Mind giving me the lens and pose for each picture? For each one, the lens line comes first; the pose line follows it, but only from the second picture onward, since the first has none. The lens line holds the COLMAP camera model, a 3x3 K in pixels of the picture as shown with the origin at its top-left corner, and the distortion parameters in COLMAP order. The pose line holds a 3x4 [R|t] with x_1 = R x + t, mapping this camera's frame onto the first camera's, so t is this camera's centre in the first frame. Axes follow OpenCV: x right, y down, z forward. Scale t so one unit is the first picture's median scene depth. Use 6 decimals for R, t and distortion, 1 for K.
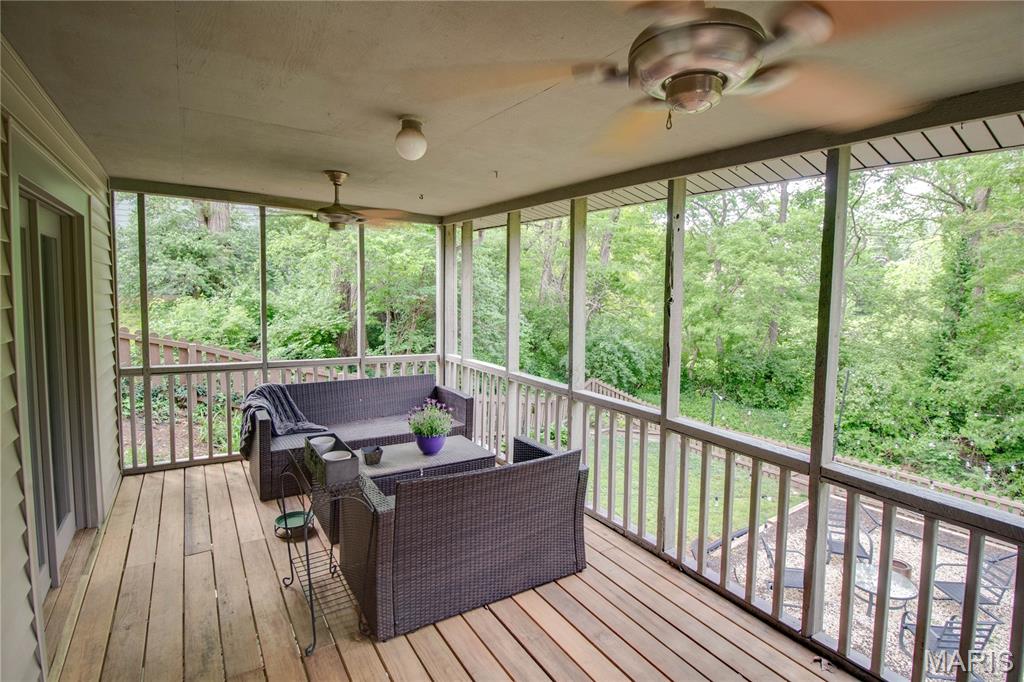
lens RADIAL K [[501.0, 0, 514.7], [0, 501.0, 327.7], [0, 0, 1]] dist [-0.012710, -0.000191]
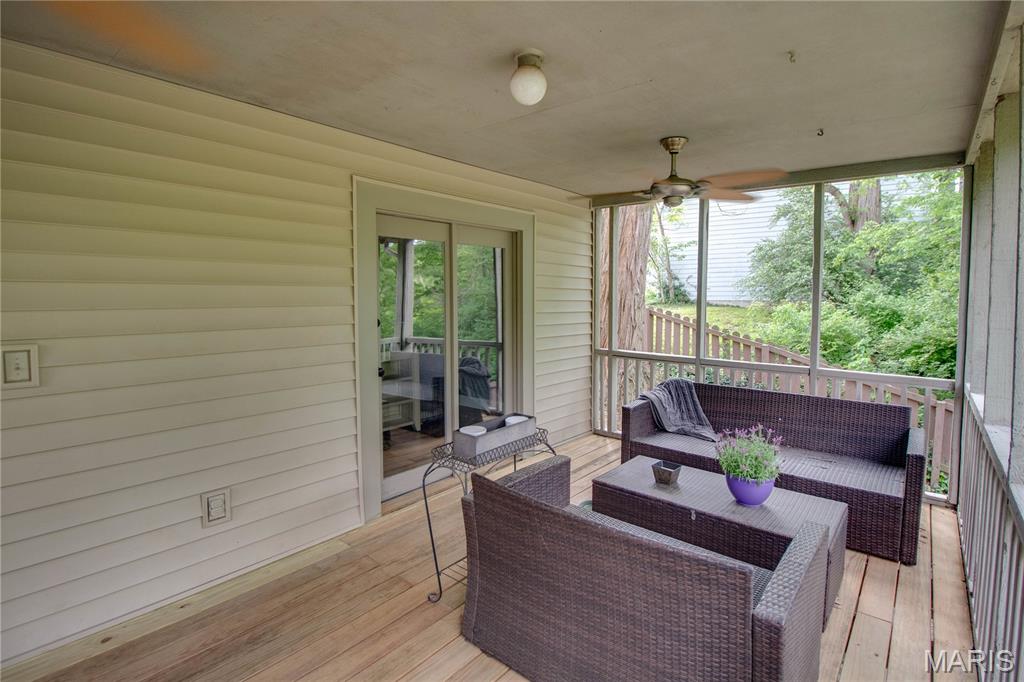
lens RADIAL K [[491.6, 0, 527.2], [0, 491.6, 325.7], [0, 0, 1]] dist [0.000012, -0.012534]
pose [[0.298264, 0.036699, -0.953778, 0.338327], [-0.062953, 0.997841, 0.018707, 0.011505], [0.952405, 0.054464, 0.299930, 0.442136]]
